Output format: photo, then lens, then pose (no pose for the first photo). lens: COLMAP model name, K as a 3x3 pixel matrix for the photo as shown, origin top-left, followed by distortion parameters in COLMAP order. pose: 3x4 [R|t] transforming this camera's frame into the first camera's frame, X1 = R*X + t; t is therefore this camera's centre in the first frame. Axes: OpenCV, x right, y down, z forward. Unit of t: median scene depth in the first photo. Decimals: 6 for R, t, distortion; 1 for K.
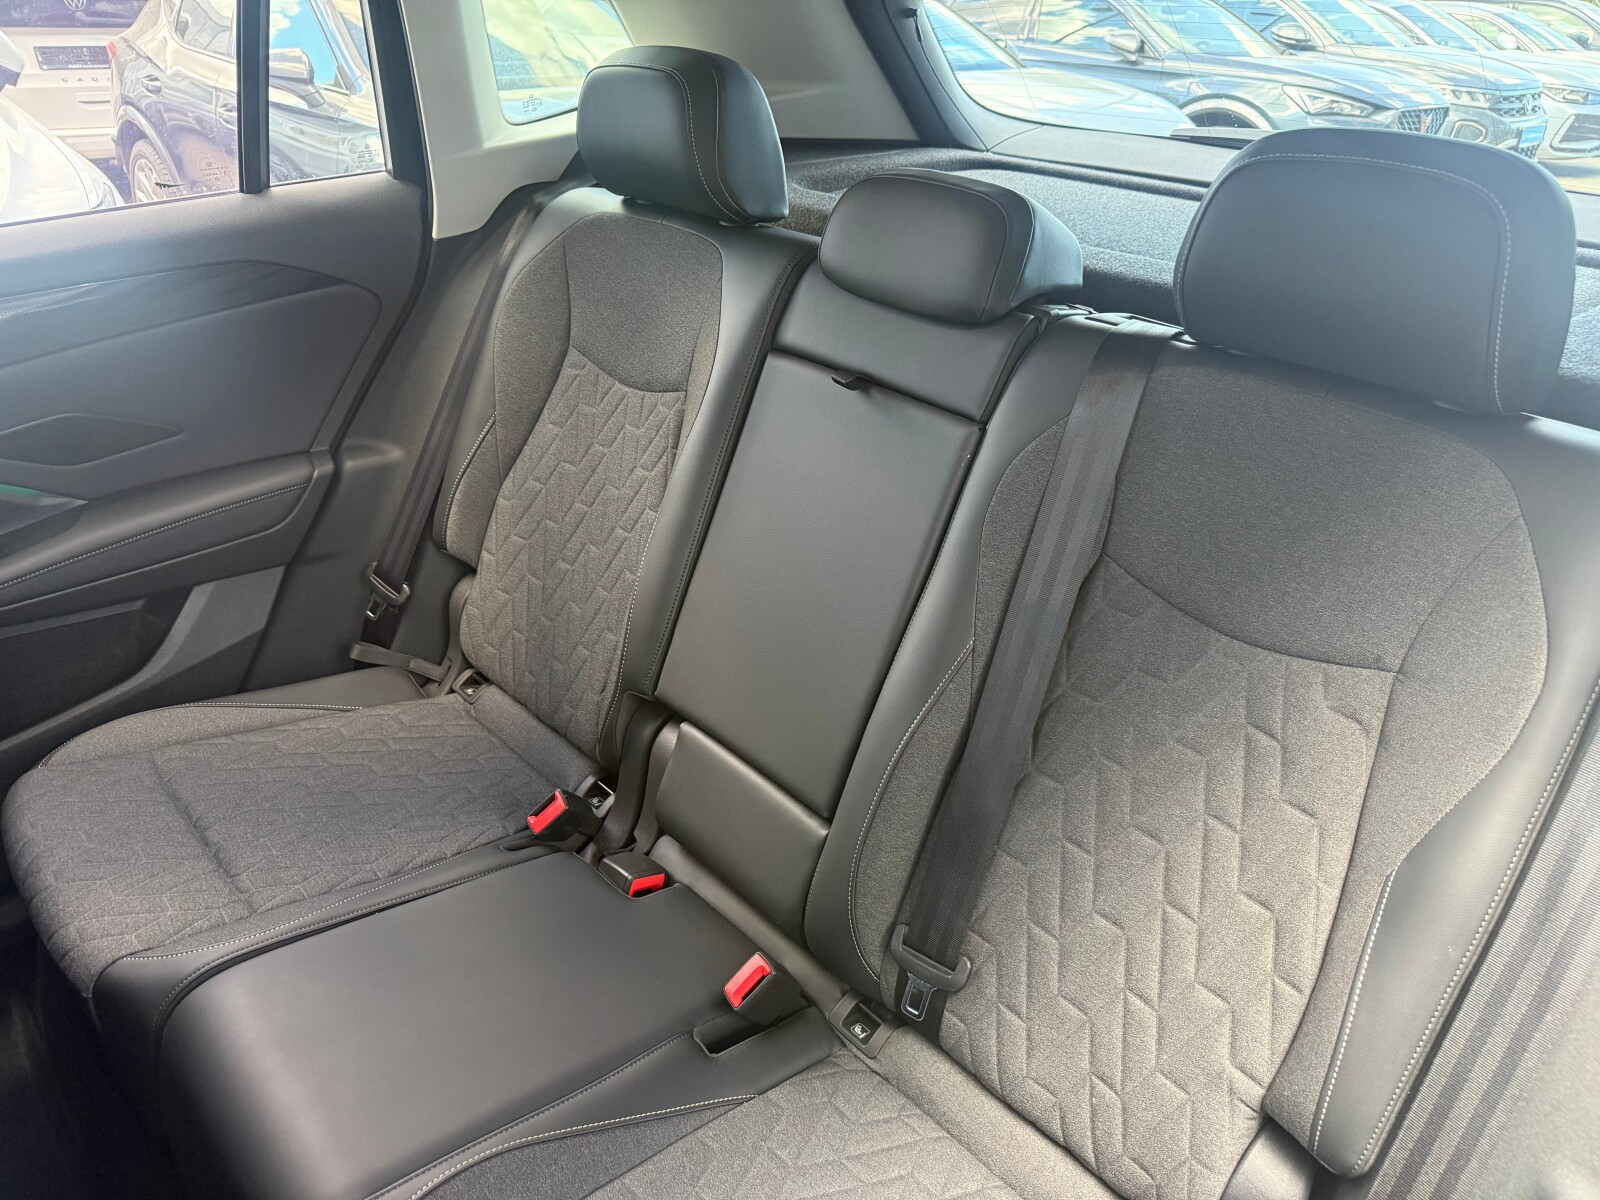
lens RADIAL K [[1137.3, 0, 791.9], [0, 1137.3, 604.4], [0, 0, 1]] dist [0.145646, -0.302064]
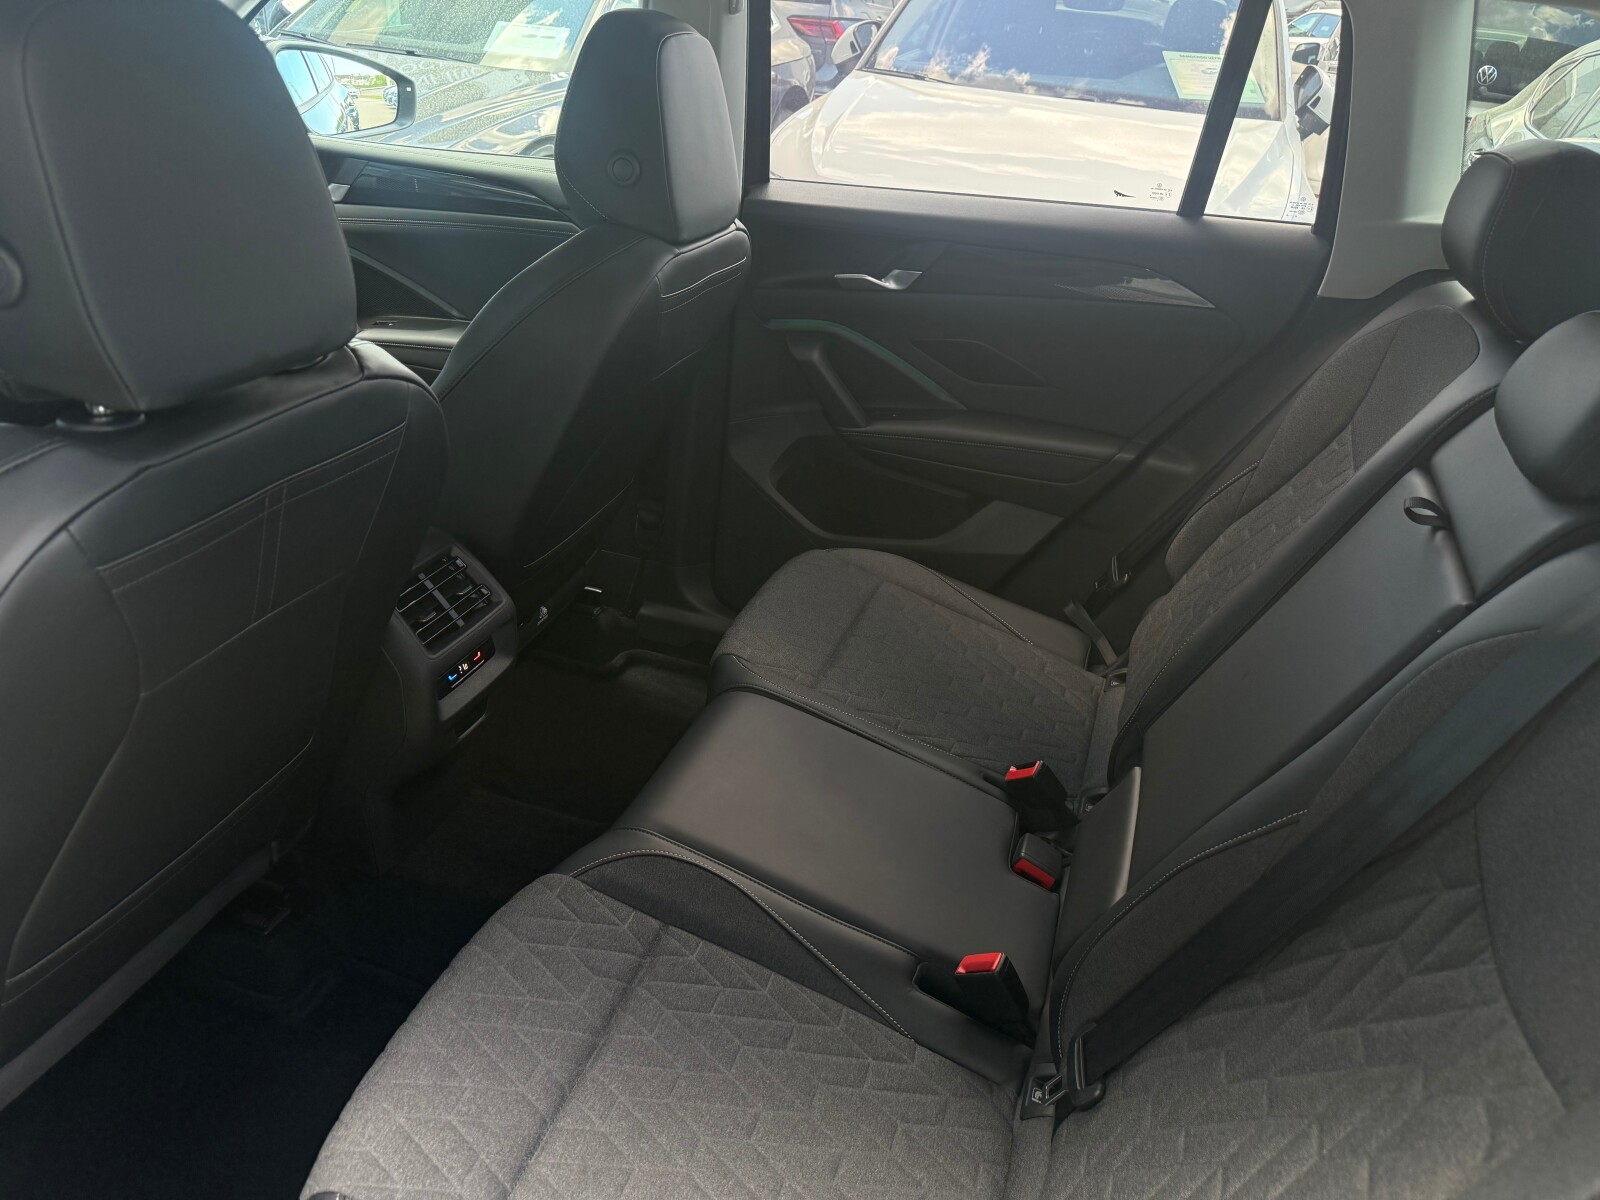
lens RADIAL K [[1145.3, 0, 800.0], [0, 1145.3, 600.0], [0, 0, 1]] dist [0.076240, 0.000347]
pose [[0.457811, 0.438647, -0.773303, 0.427414], [-0.485423, 0.852042, 0.195931, -0.065907], [0.744832, 0.285680, 0.603003, 0.104708]]
